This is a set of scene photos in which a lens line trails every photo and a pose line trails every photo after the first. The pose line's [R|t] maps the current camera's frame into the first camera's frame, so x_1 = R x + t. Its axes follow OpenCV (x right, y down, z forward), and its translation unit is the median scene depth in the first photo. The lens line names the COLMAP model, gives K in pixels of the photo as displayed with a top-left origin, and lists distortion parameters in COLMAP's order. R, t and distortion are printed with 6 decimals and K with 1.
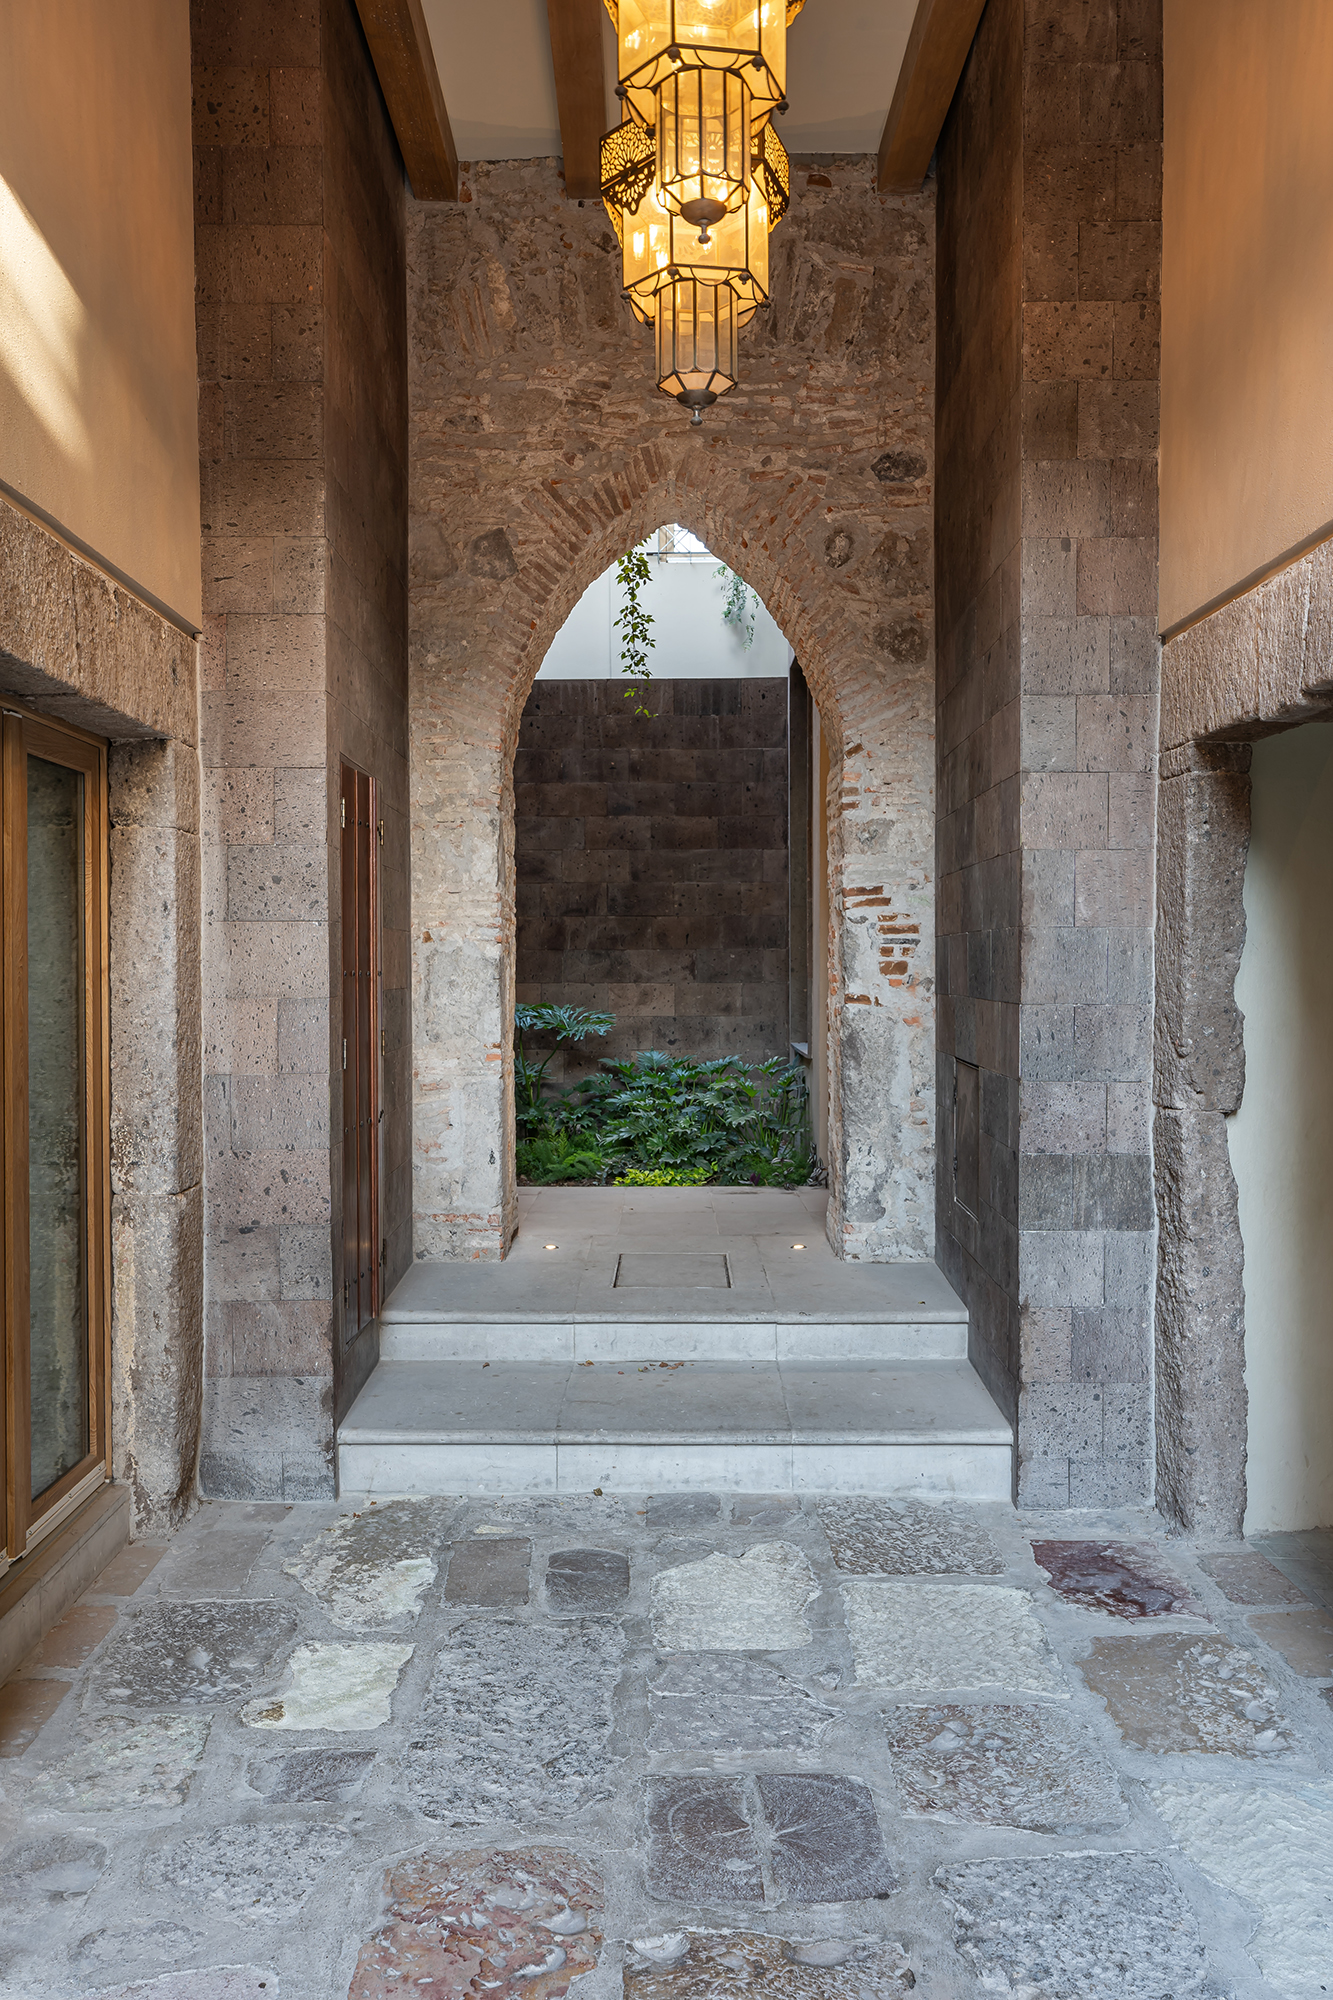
lens RADIAL K [[1494.7, 0, 674.1], [0, 1494.7, 998.1], [0, 0, 1]] dist [0.002679, 0.009869]
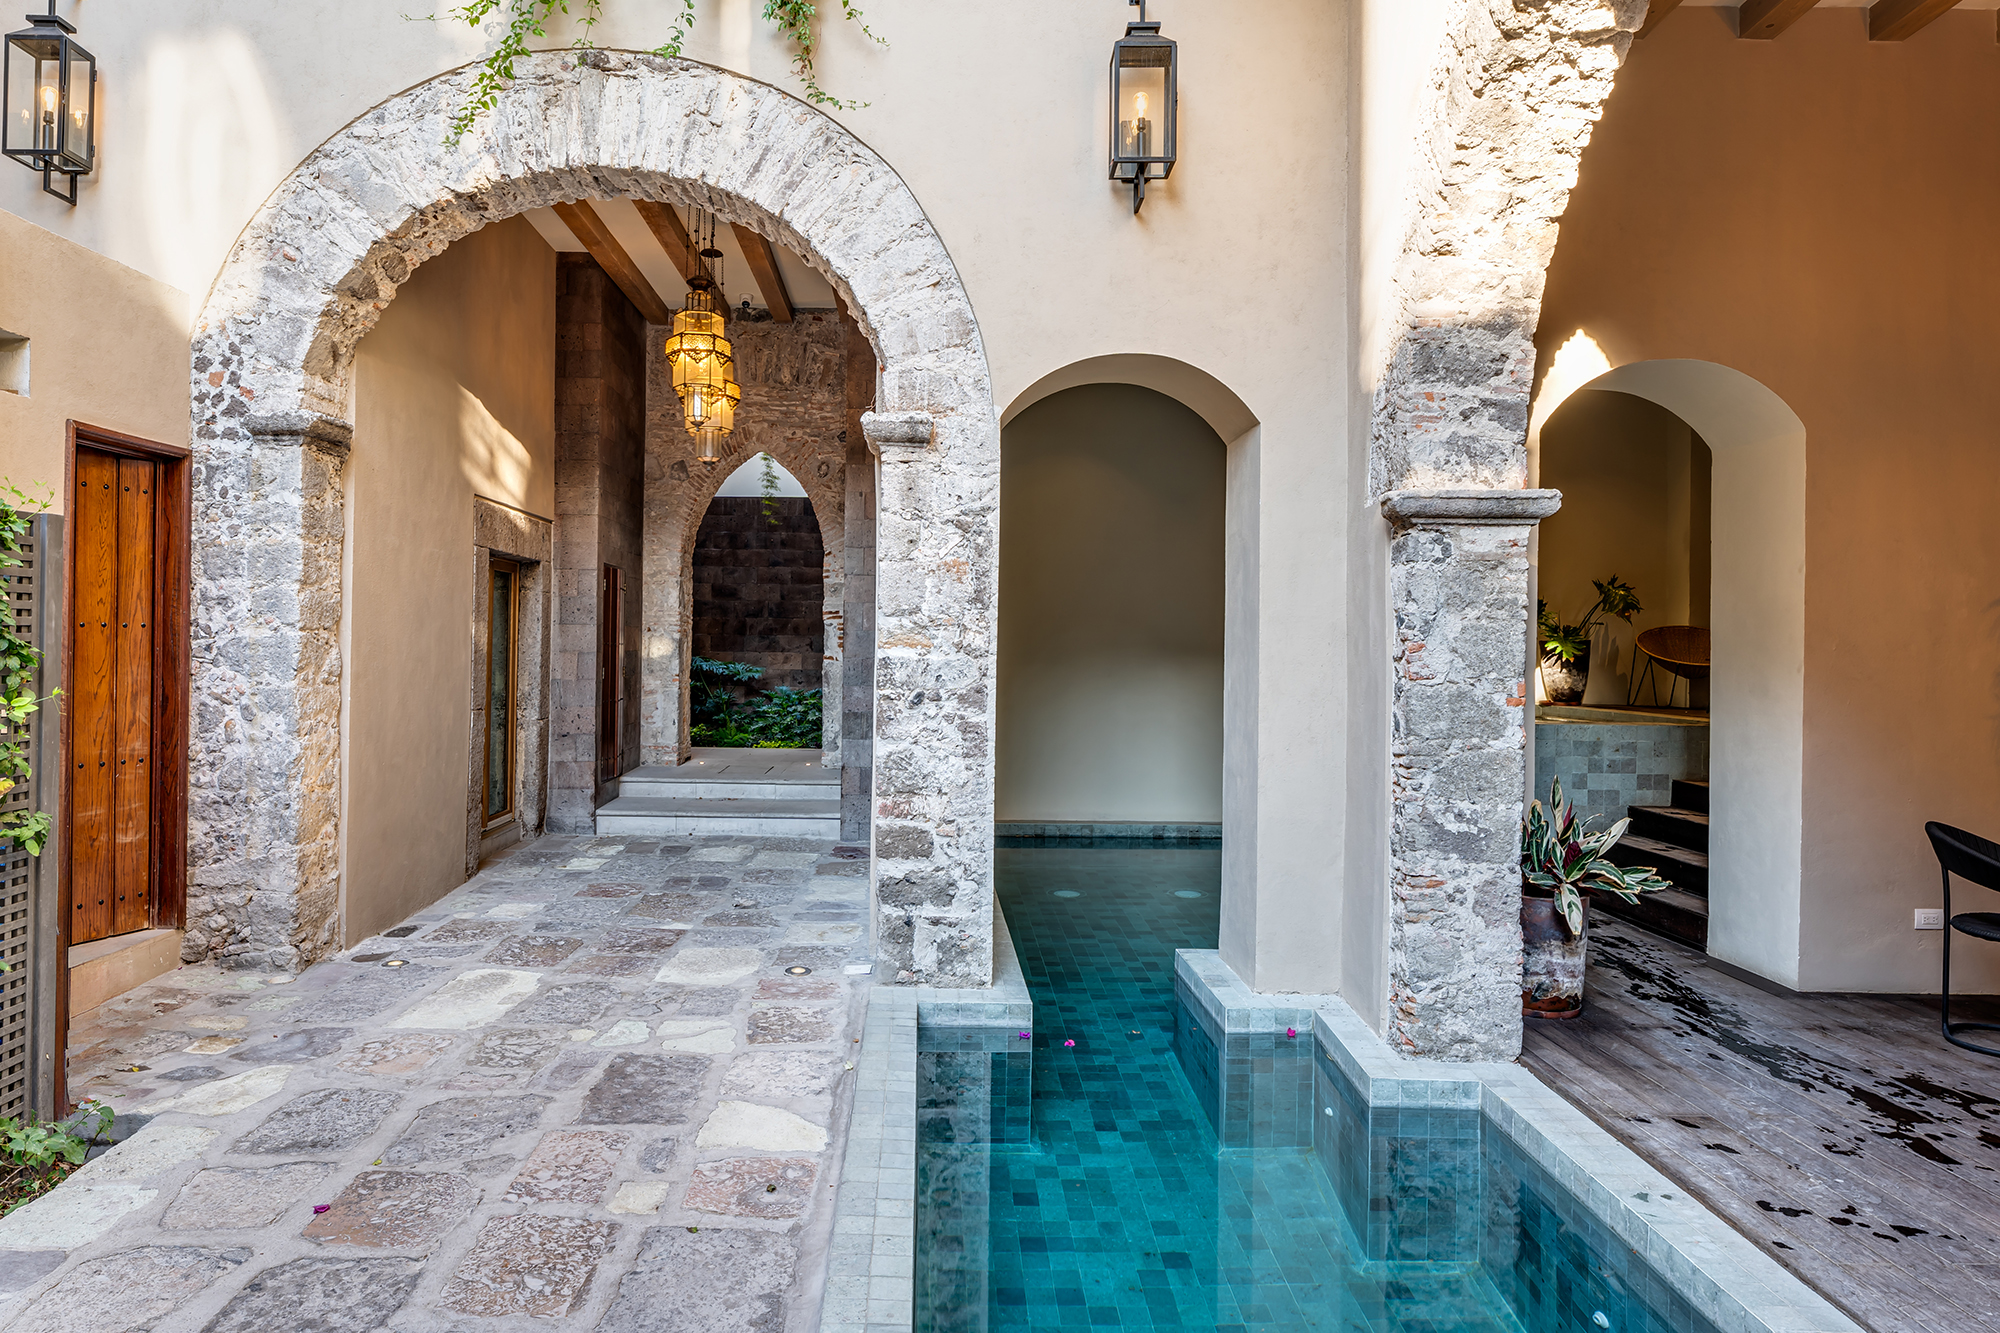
lens RADIAL K [[1175.9, 0, 933.3], [0, 1175.9, 633.8], [0, 0, 1]] dist [-0.001074, 0.002919]
pose [[0.999813, 0.013947, -0.013369, 0.316028], [-0.014369, 0.999383, -0.032036, 0.020157], [0.012914, 0.032222, 0.999397, -0.876539]]
